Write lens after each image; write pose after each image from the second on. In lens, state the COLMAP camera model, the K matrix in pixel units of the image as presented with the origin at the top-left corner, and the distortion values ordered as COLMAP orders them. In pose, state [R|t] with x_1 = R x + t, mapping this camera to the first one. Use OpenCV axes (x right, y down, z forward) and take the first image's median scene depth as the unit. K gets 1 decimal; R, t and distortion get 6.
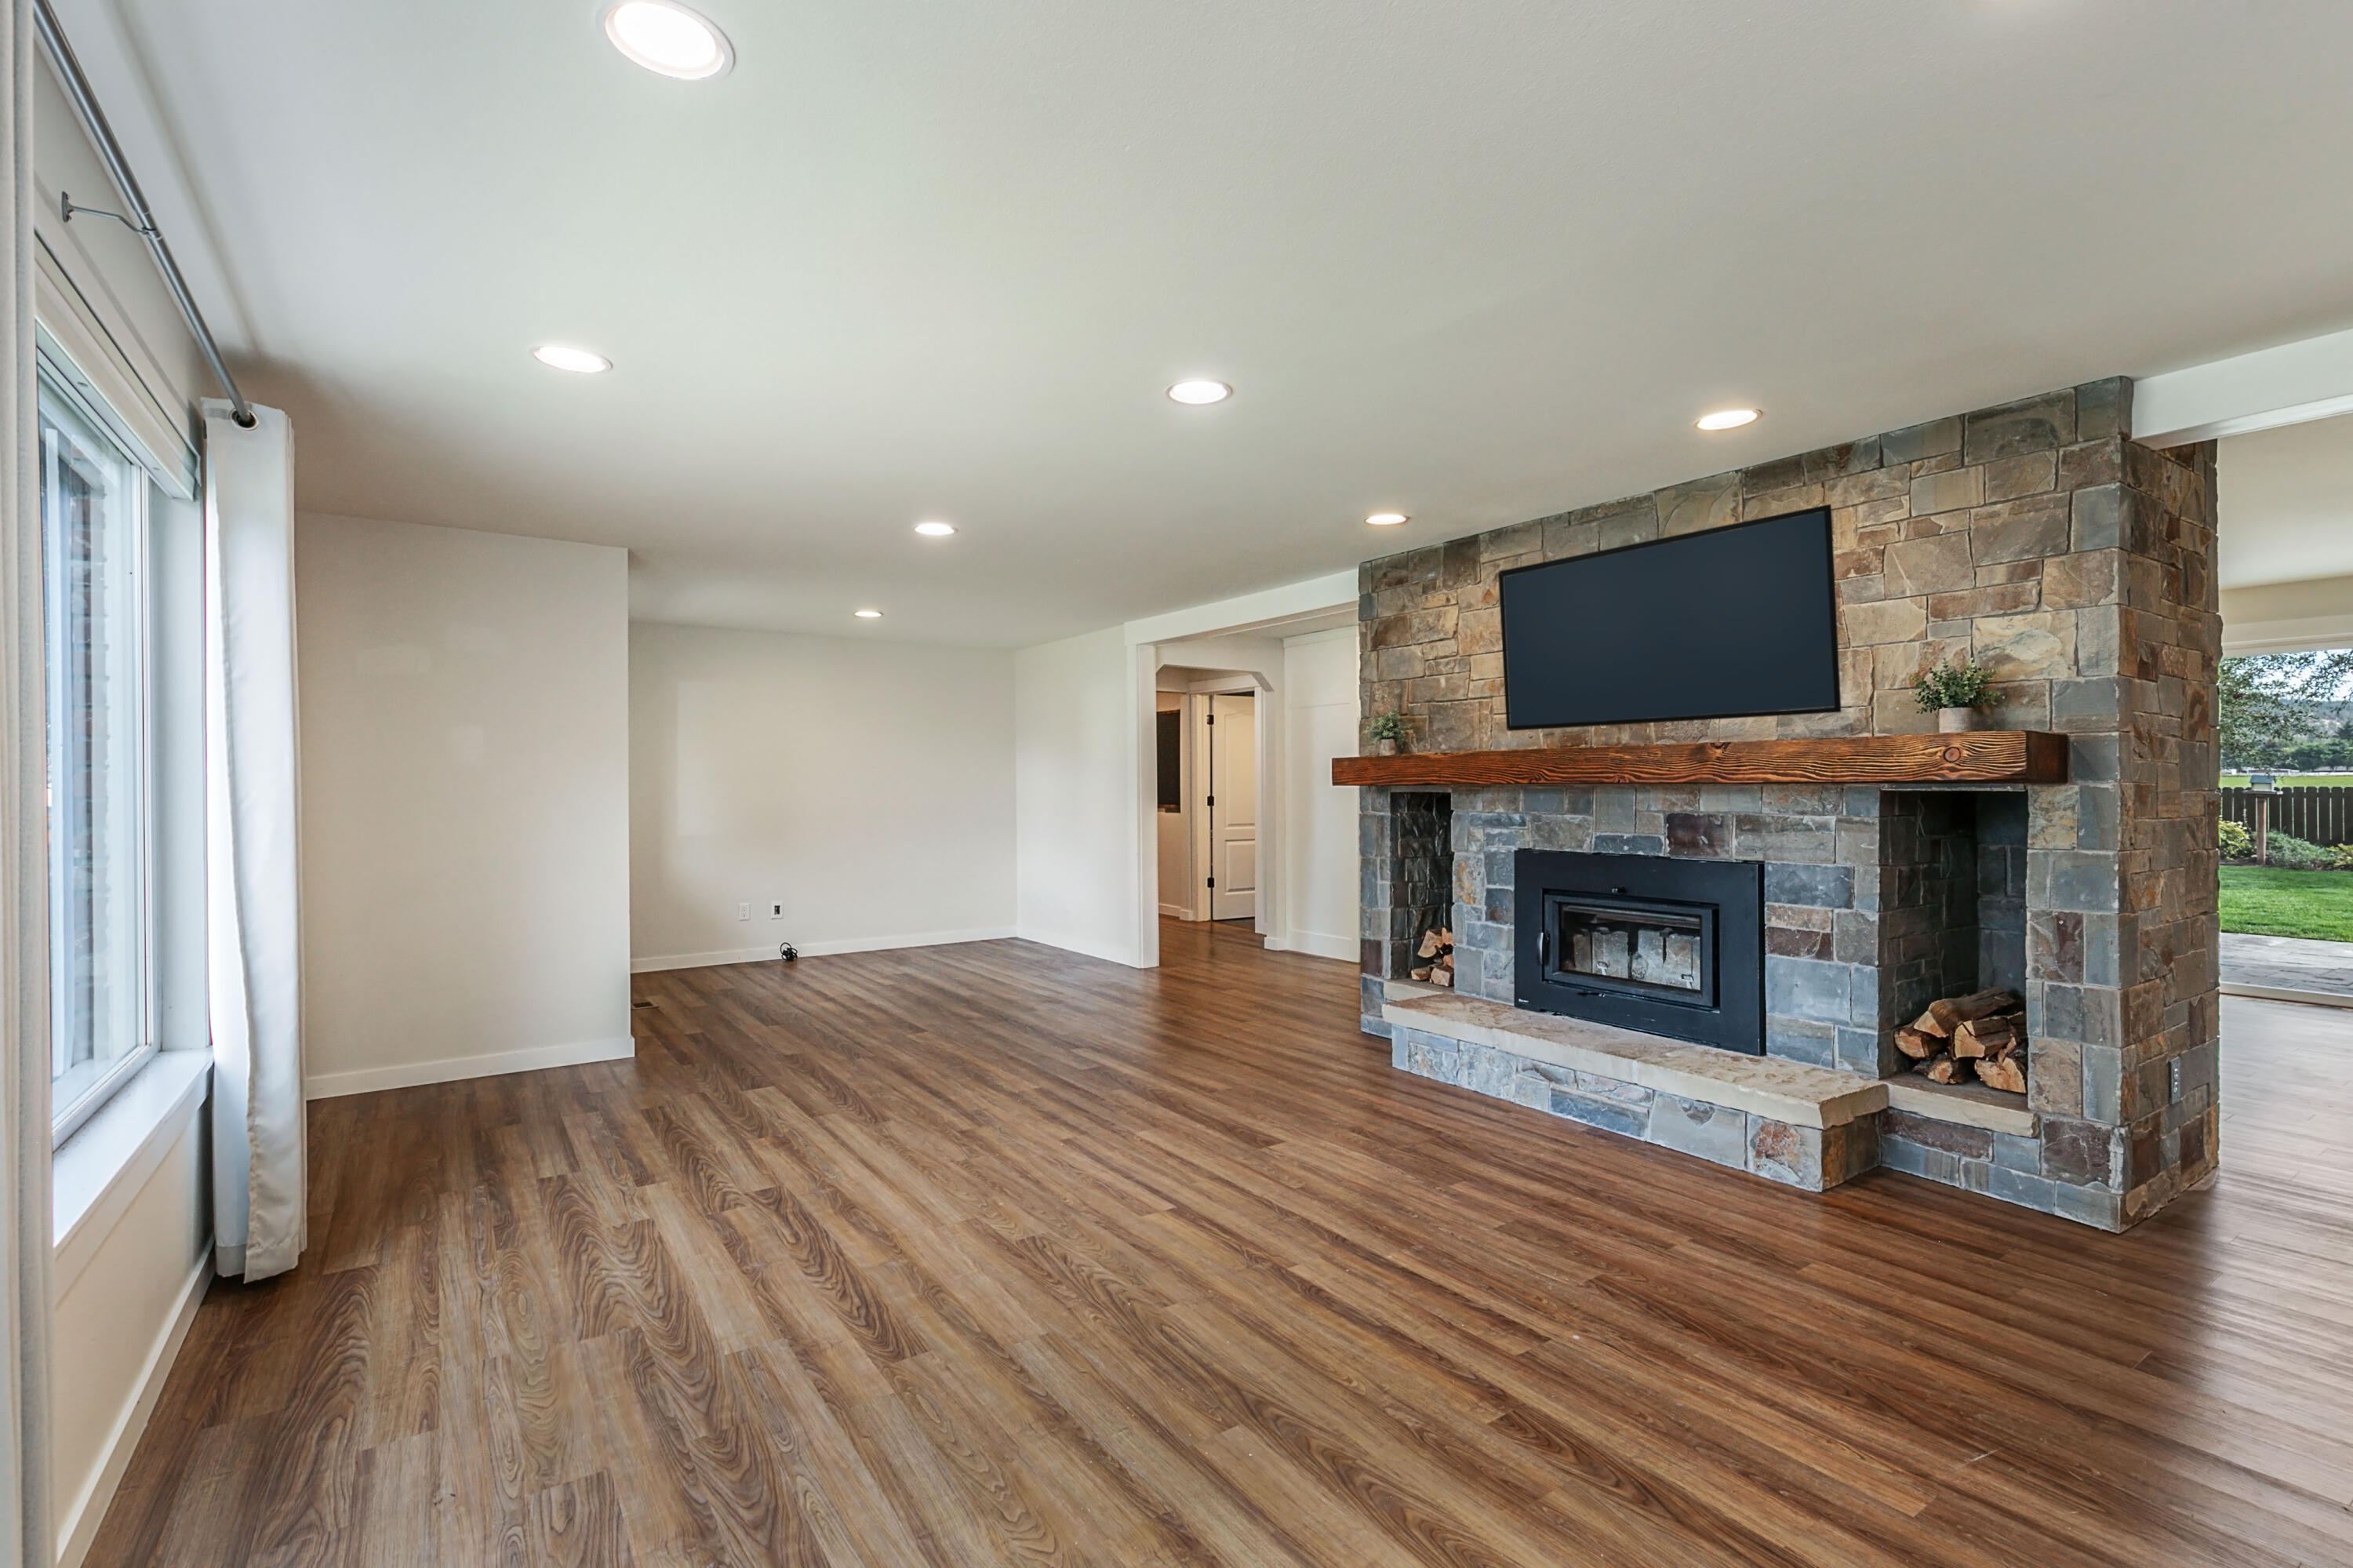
lens RADIAL K [[1081.9, 0, 1197.8], [0, 1081.9, 783.6], [0, 0, 1]] dist [0.001709, -0.000932]
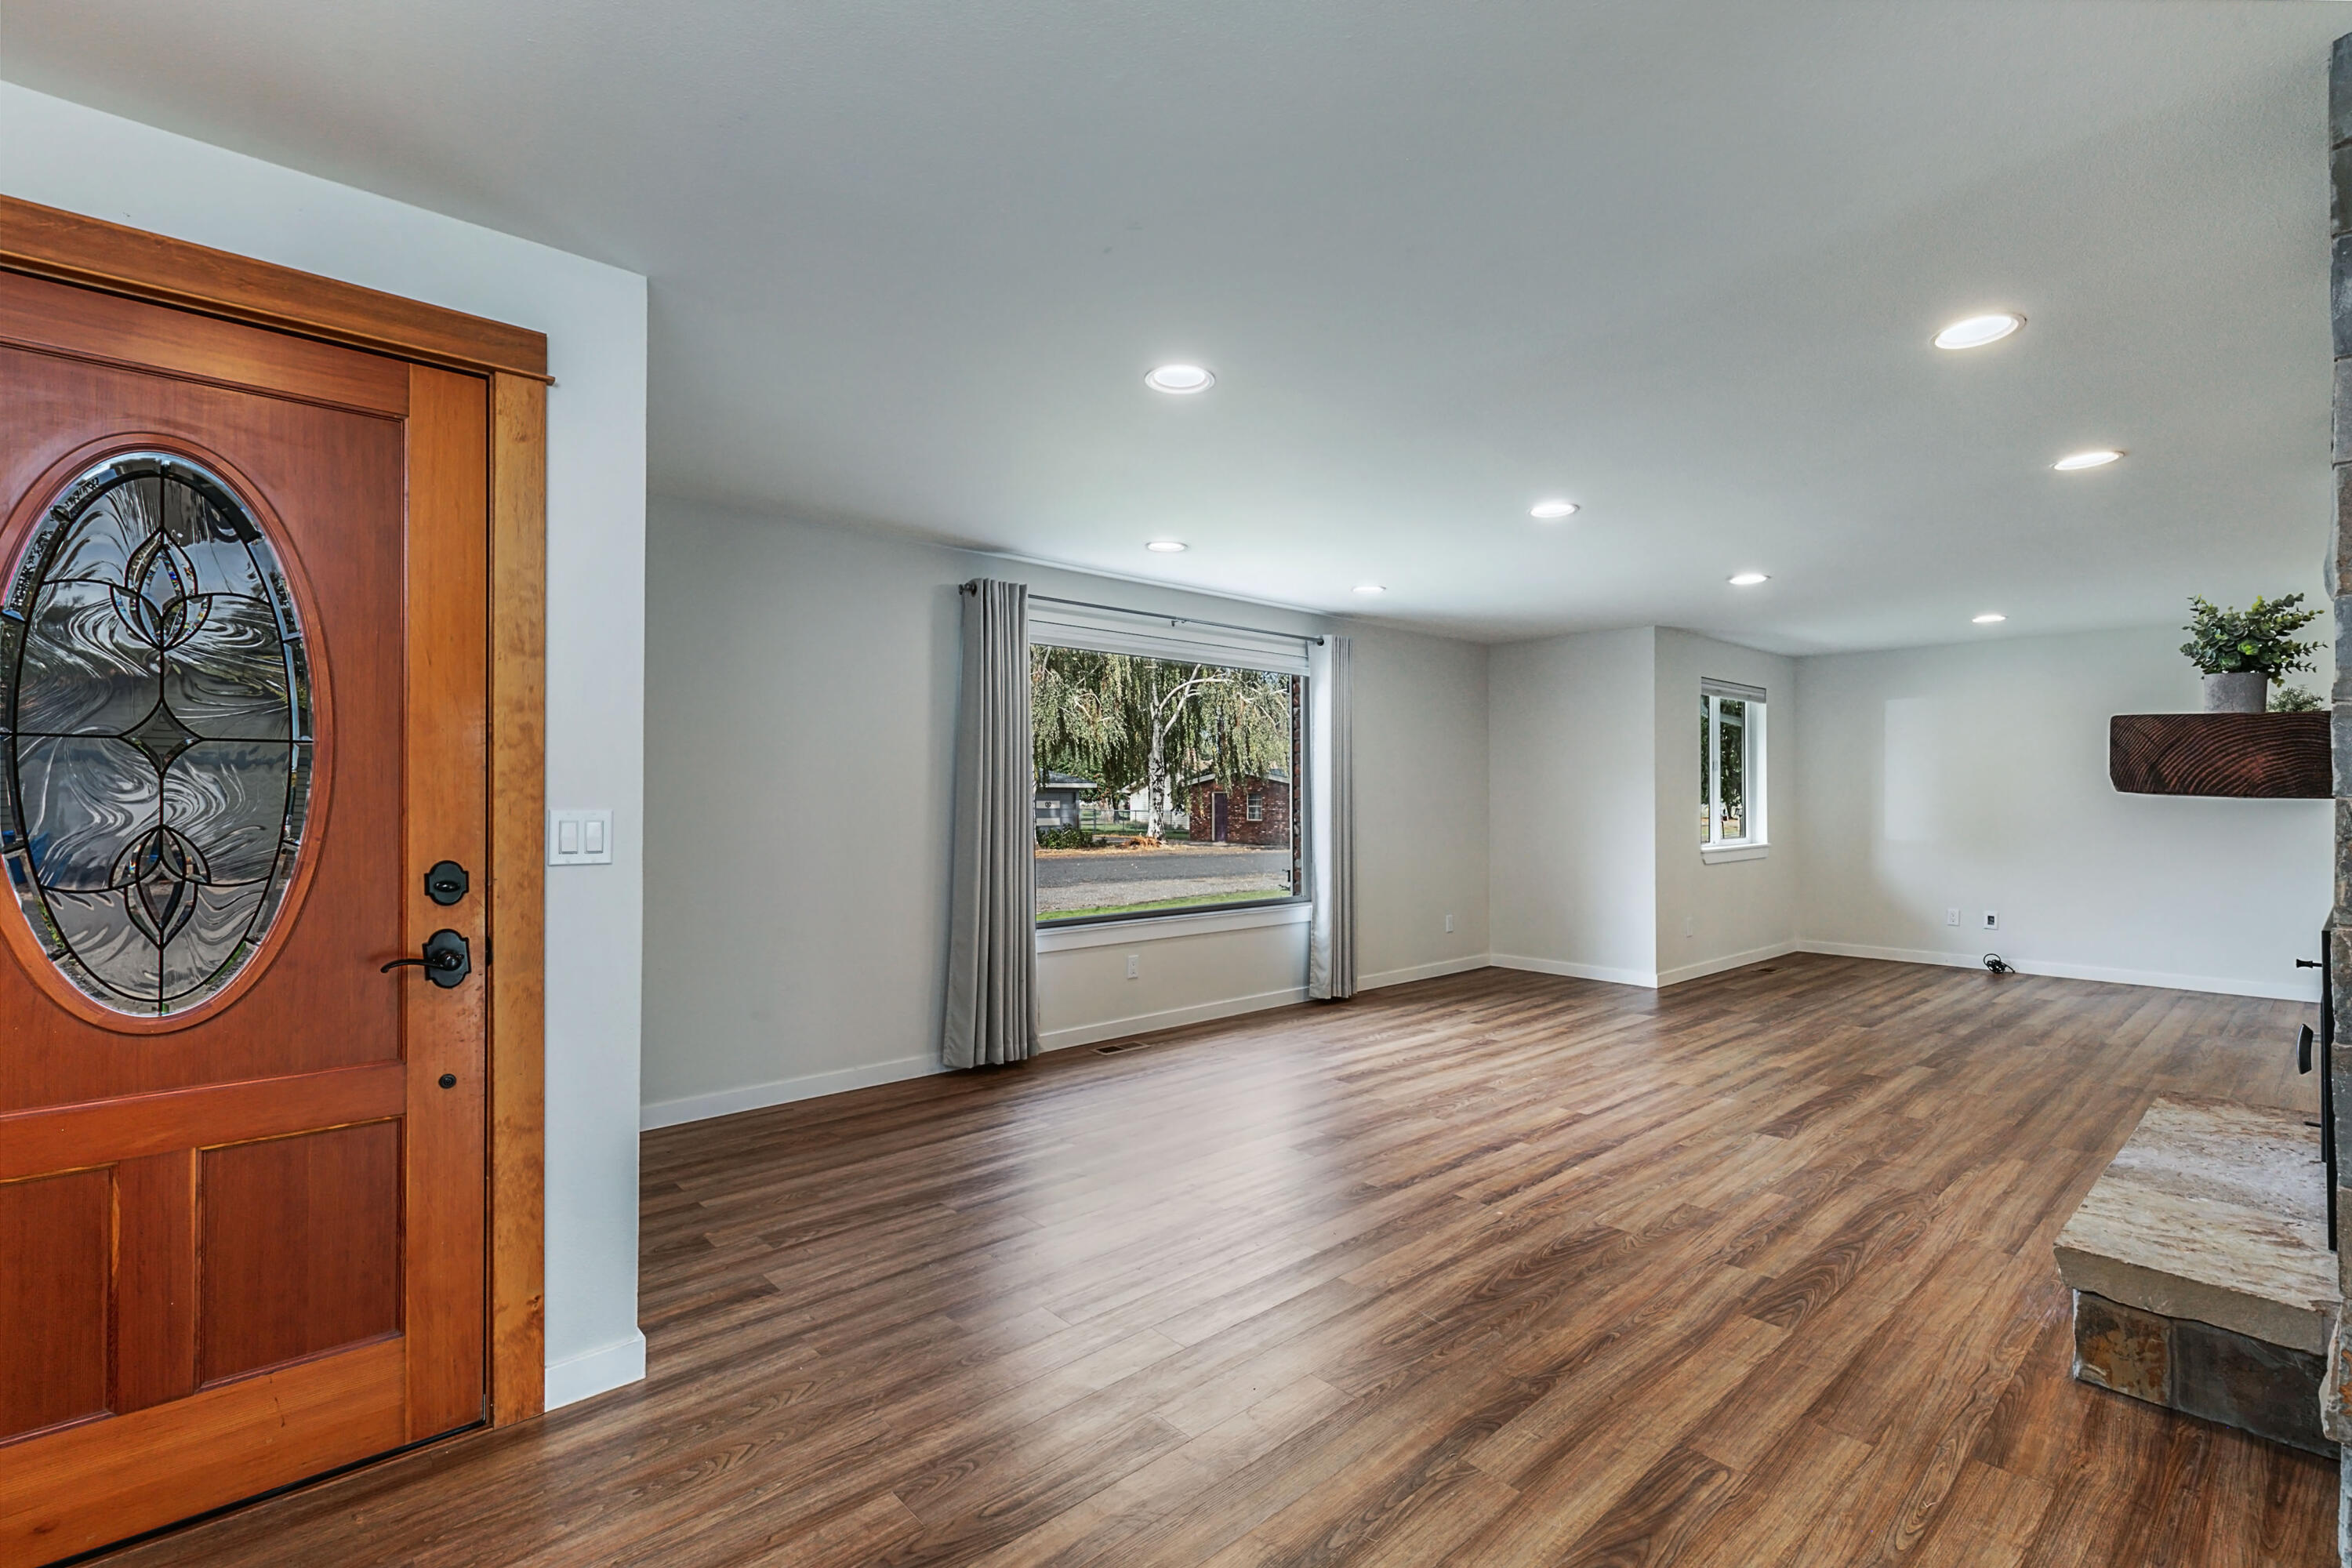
lens RADIAL K [[1081.4, 0, 1164.3], [0, 1081.4, 779.3], [0, 0, 1]] dist [0.001709, -0.000932]
pose [[0.109321, -0.008057, -0.993974, 1.222622], [0.001073, 0.999968, -0.007987, -0.011058], [0.994006, -0.000193, 0.109326, 0.328958]]
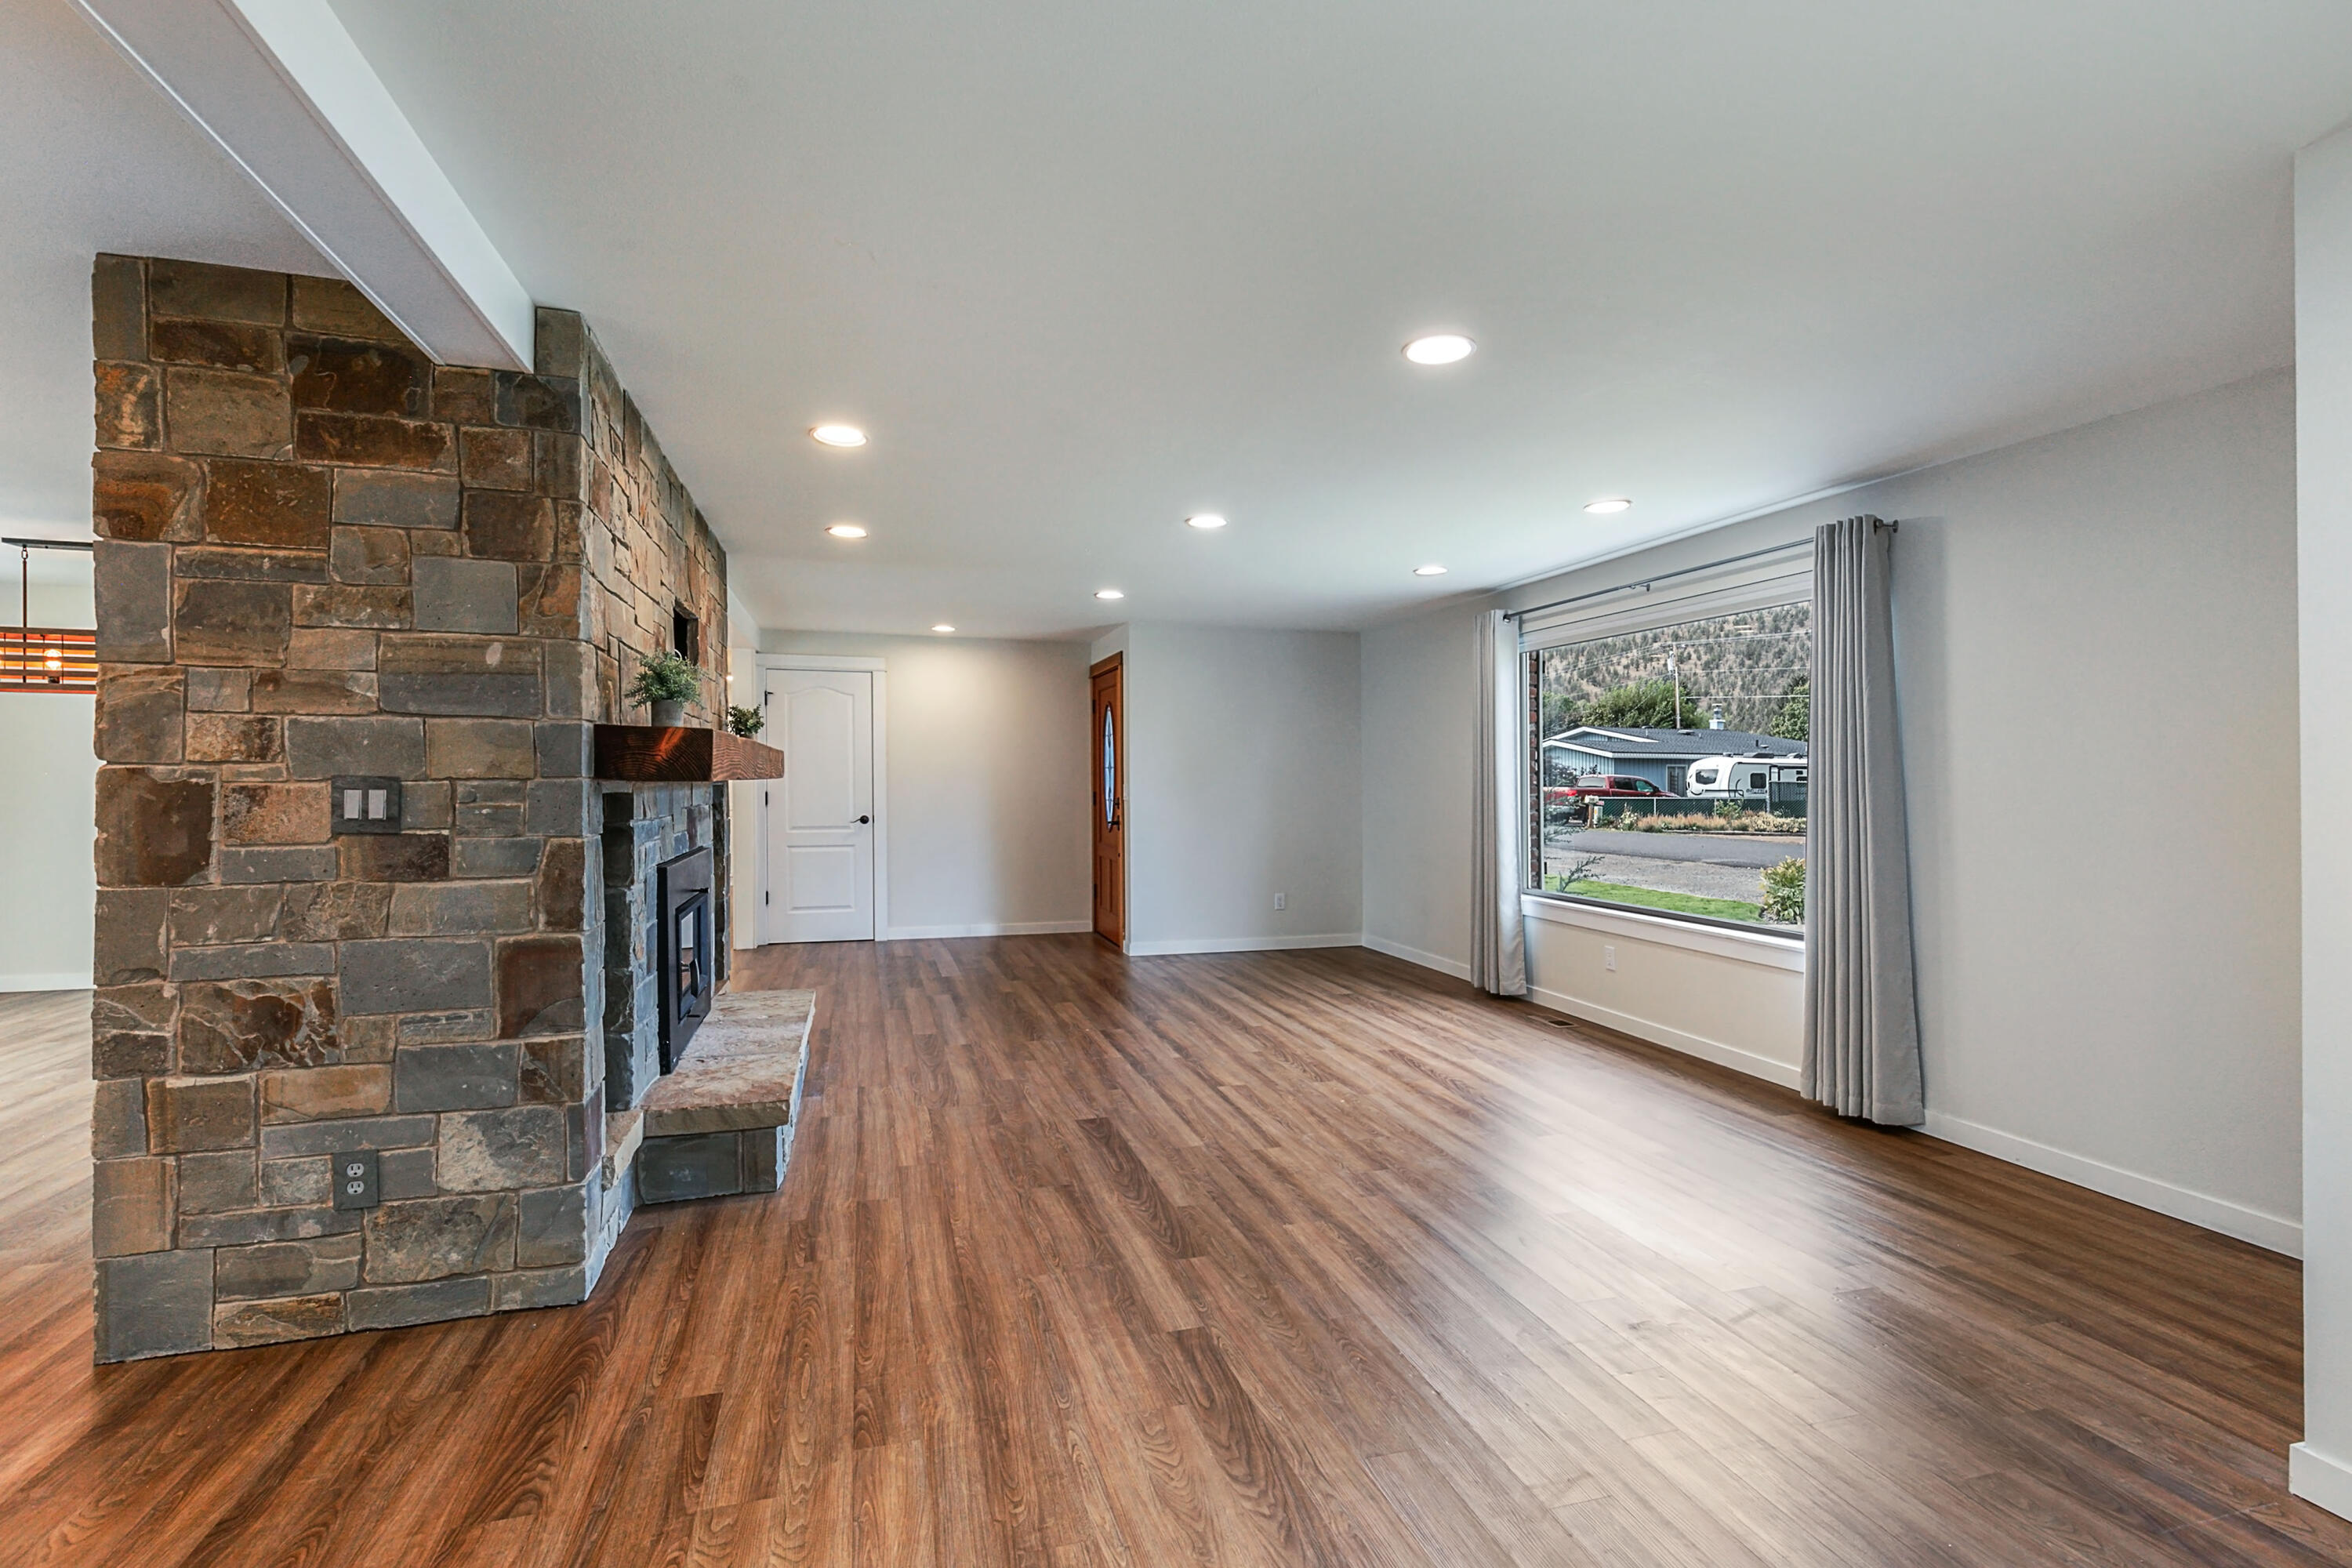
lens RADIAL K [[1081.4, 0, 1177.5], [0, 1081.4, 785.1], [0, 0, 1]] dist [0.001709, -0.000932]
pose [[-0.944702, 0.001922, 0.327924, -0.418083], [0.002920, 0.999992, 0.002550, 0.000738], [-0.327917, 0.003367, -0.944701, 2.272691]]
